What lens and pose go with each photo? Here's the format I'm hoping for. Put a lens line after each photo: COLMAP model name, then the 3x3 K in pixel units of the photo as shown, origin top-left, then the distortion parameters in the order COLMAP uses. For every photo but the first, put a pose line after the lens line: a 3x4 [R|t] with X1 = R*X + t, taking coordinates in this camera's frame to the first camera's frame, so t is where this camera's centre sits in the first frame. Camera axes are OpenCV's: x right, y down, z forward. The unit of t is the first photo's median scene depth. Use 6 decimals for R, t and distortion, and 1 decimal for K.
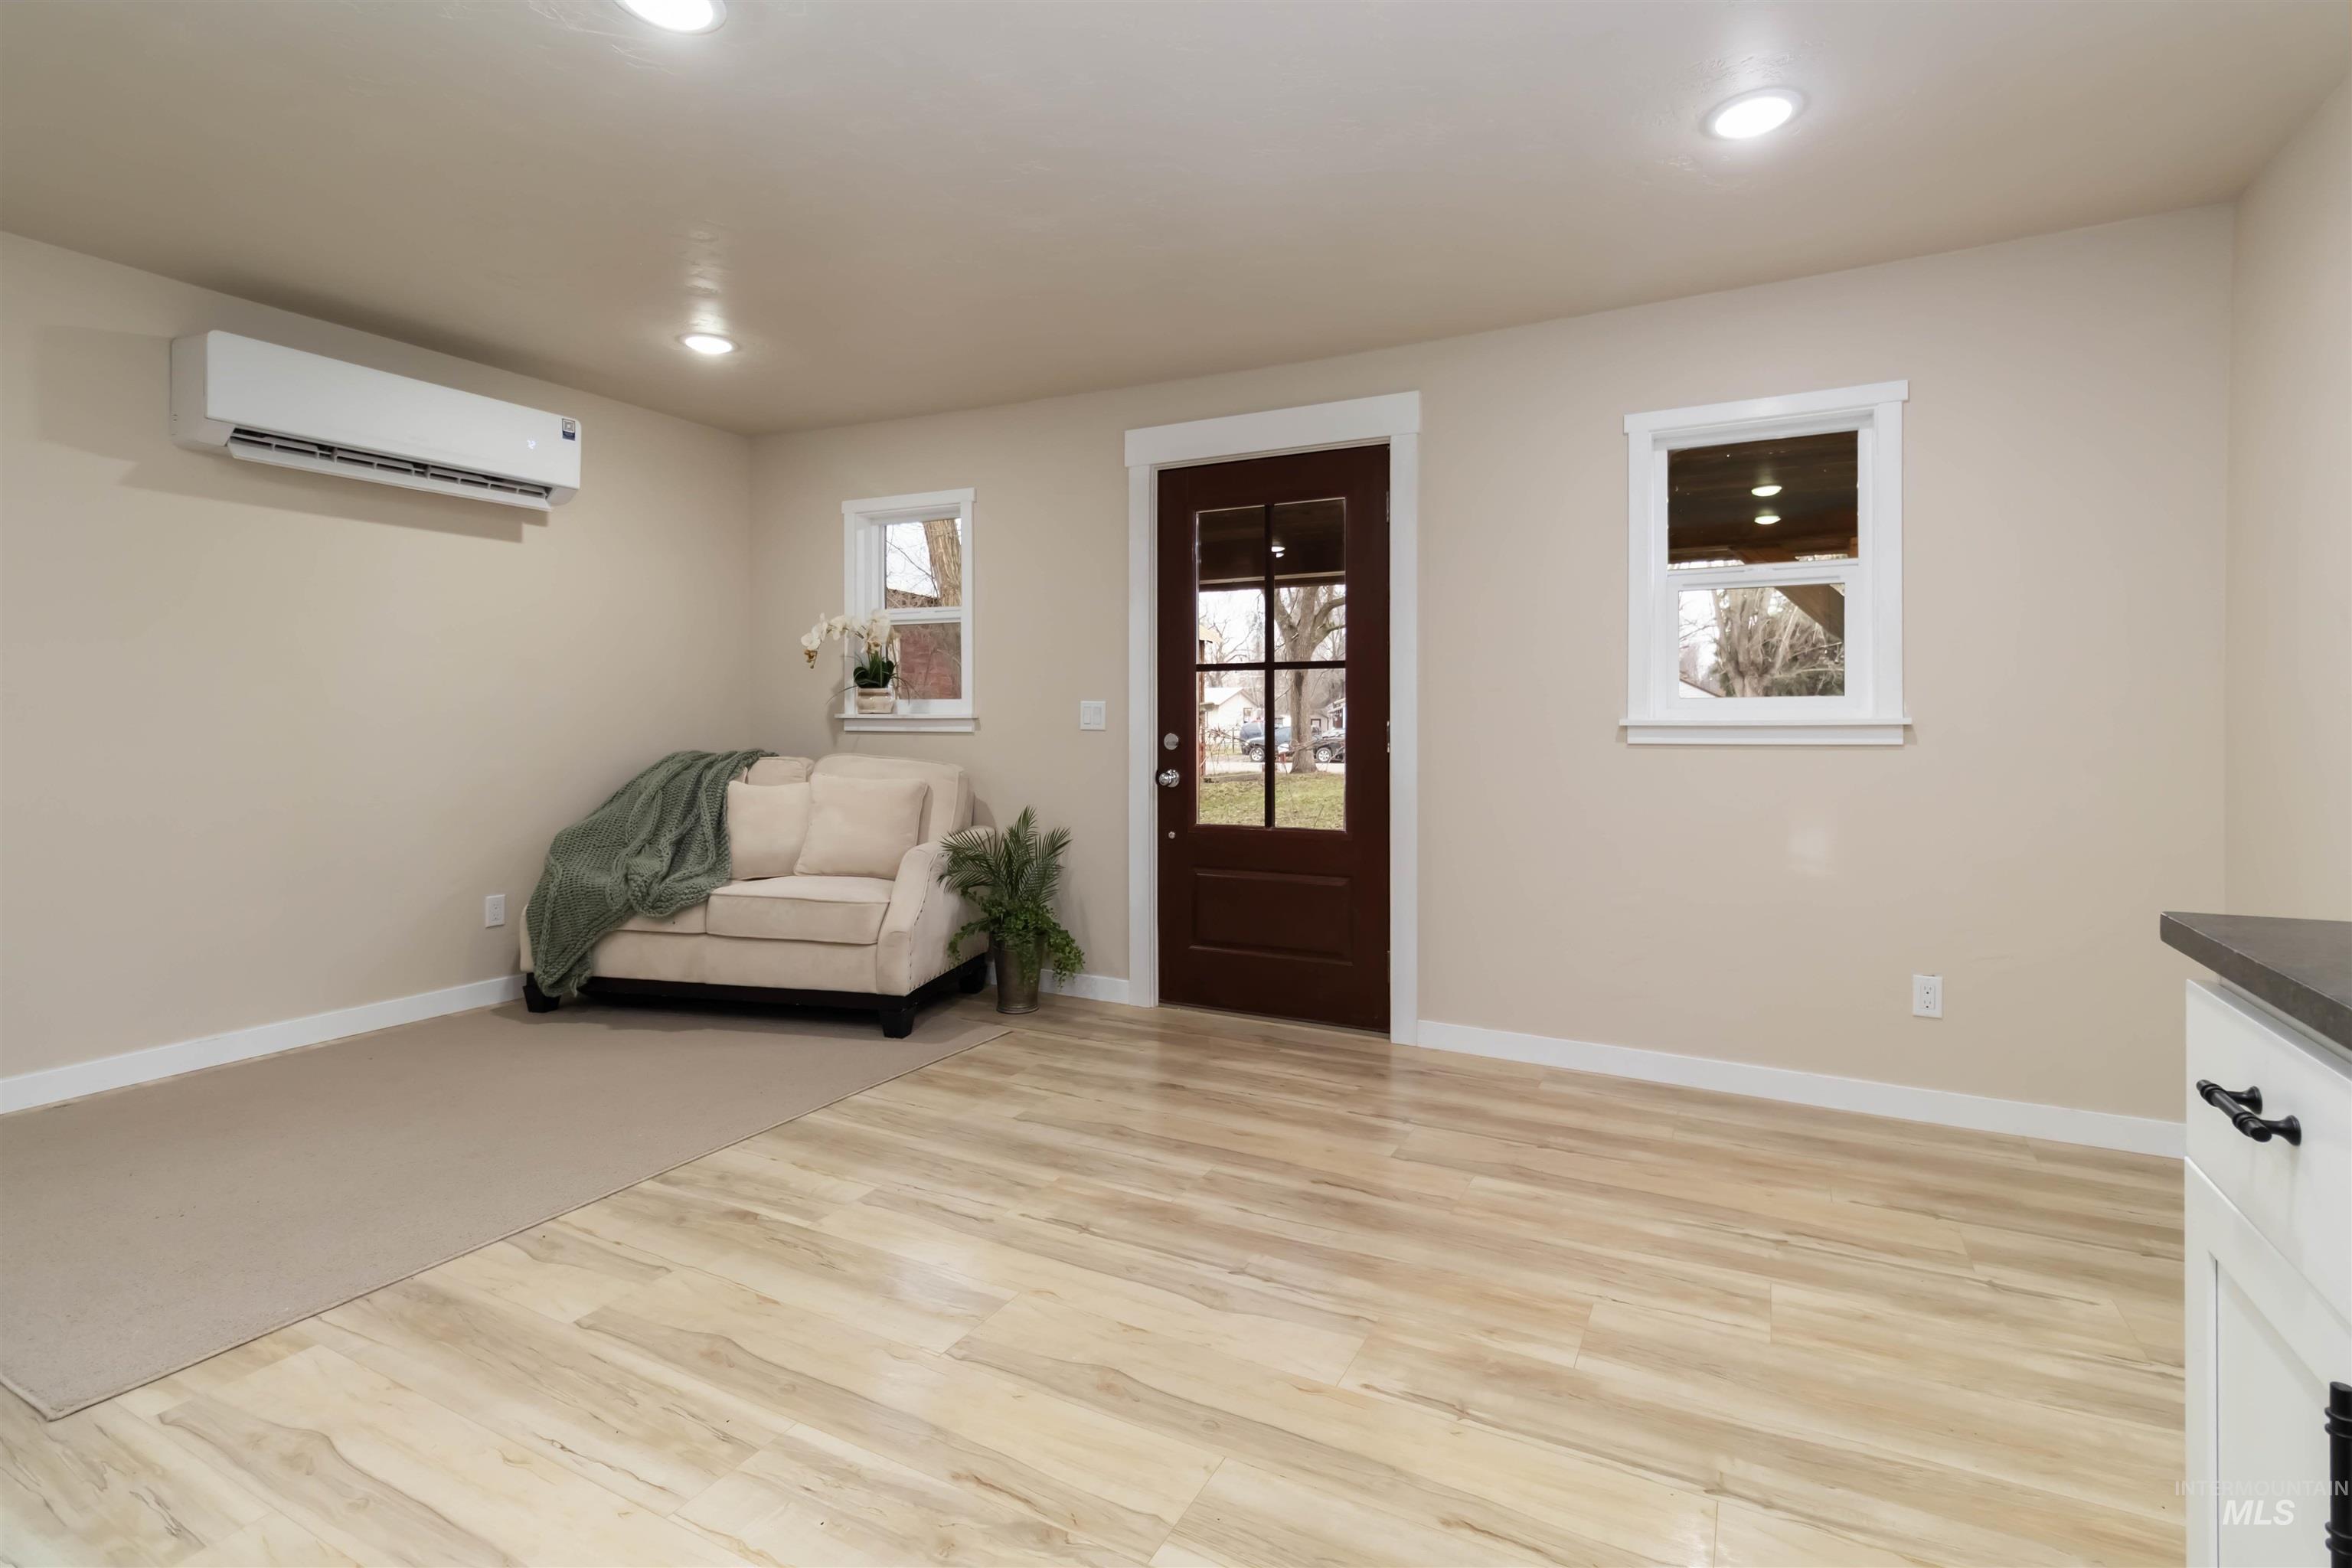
lens RADIAL K [[1101.2, 0, 1183.3], [0, 1101.2, 731.8], [0, 0, 1]] dist [0.001174, -0.000830]
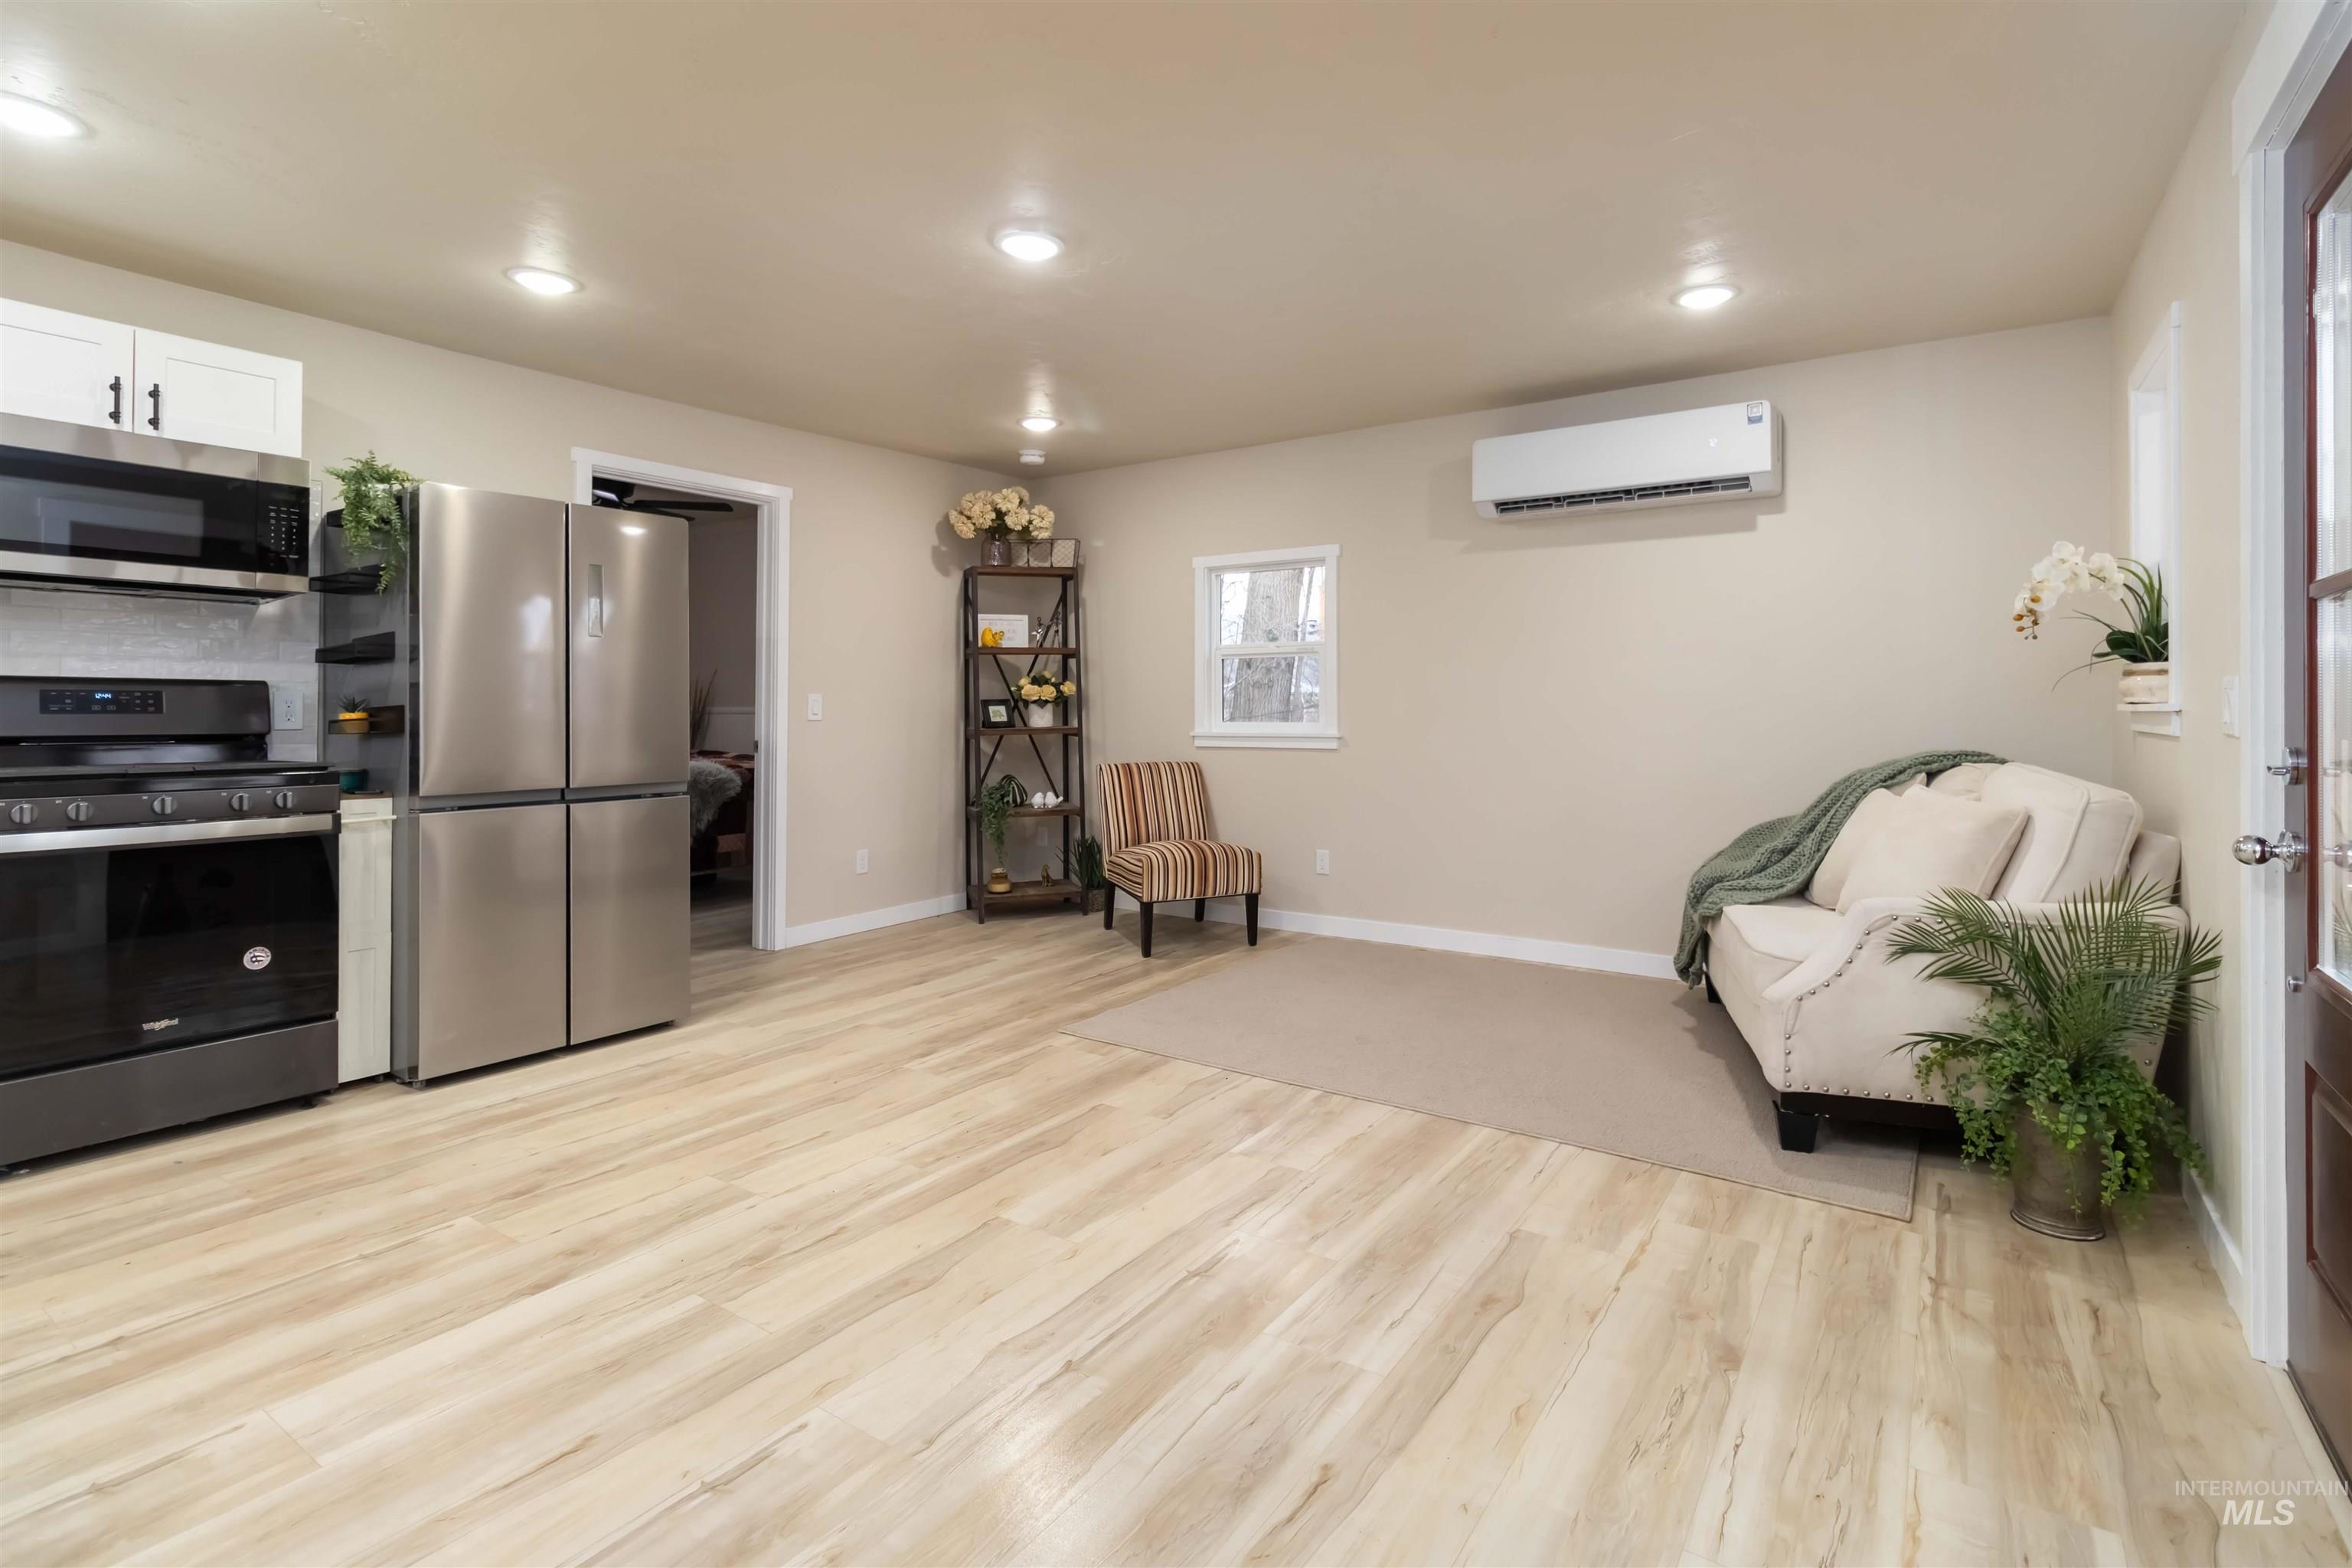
lens RADIAL K [[1101.2, 0, 1188.6], [0, 1101.2, 688.1], [0, 0, 1]] dist [0.001174, -0.000830]
pose [[-0.105694, -0.019434, -0.994209, 0.633785], [-0.014305, 0.999735, -0.018021, -0.008625], [0.994296, 0.012318, -0.105944, 0.841144]]
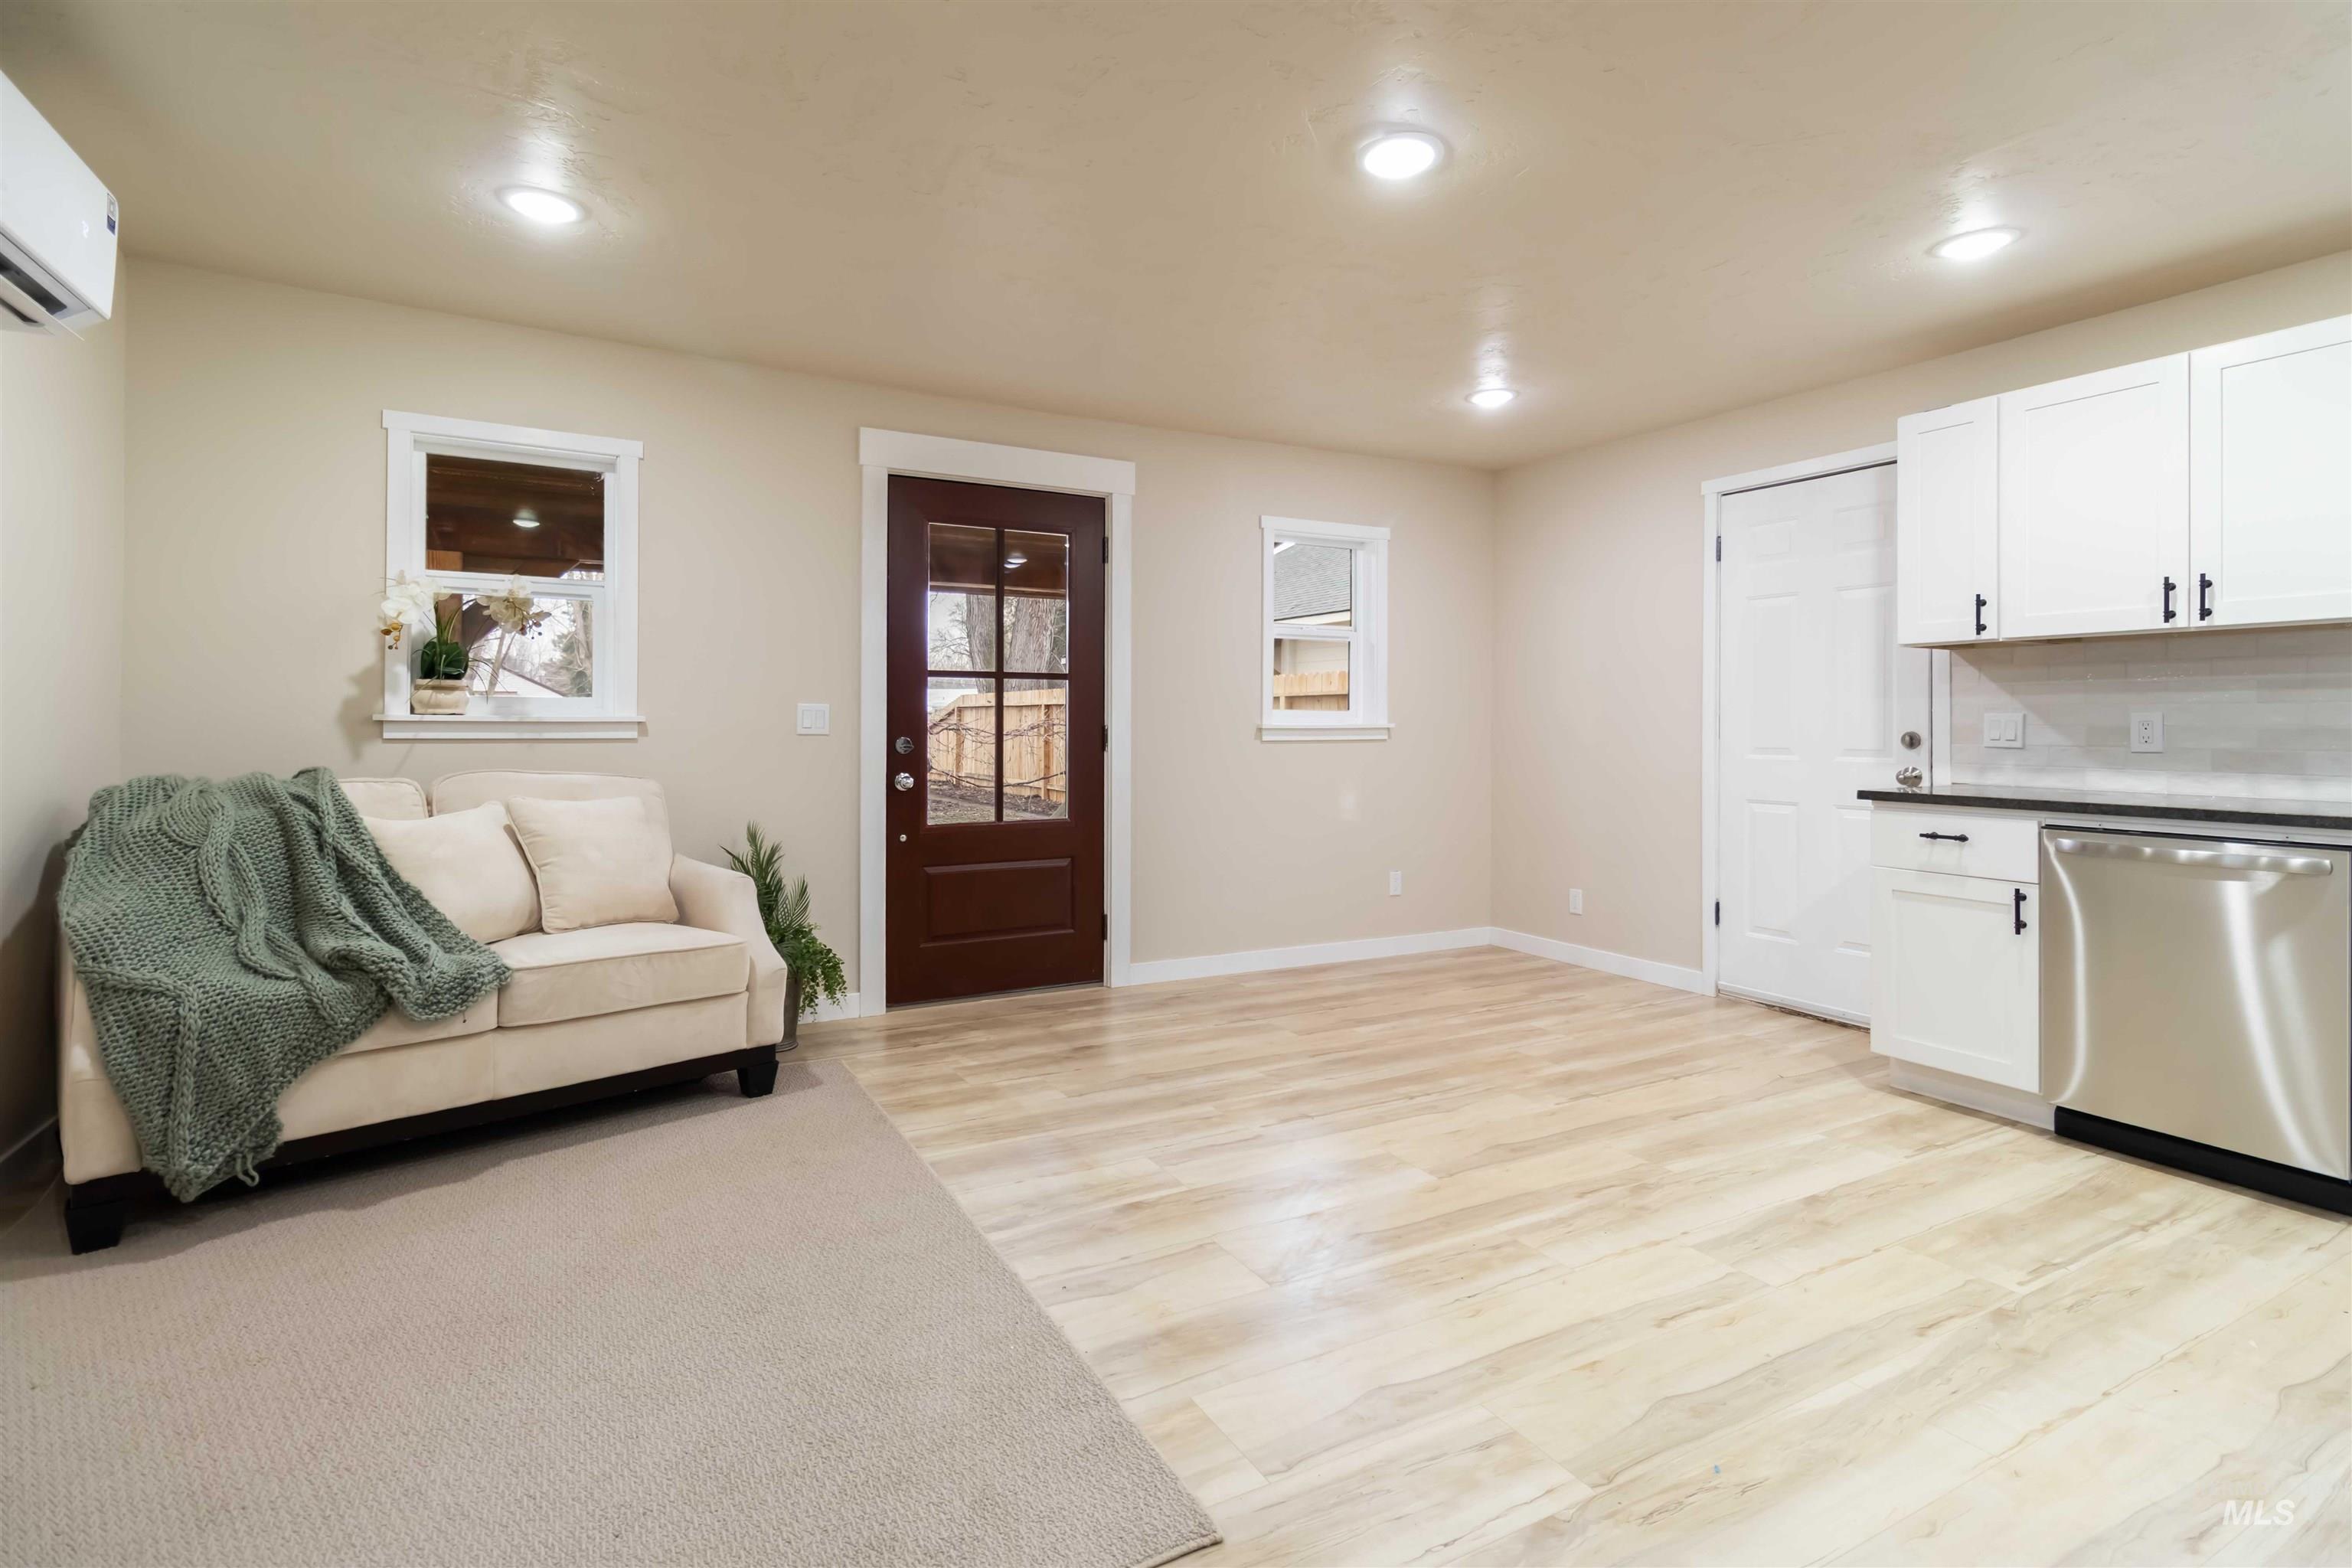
lens RADIAL K [[1146.2, 0, 1156.3], [0, 1146.2, 730.4], [0, 0, 1]] dist [0.005668, 0.002752]
pose [[0.550949, -0.005868, 0.834518, -1.032490], [0.003667, 0.999983, 0.004610, -0.012304], [-0.834531, 0.000520, 0.550961, 0.308492]]
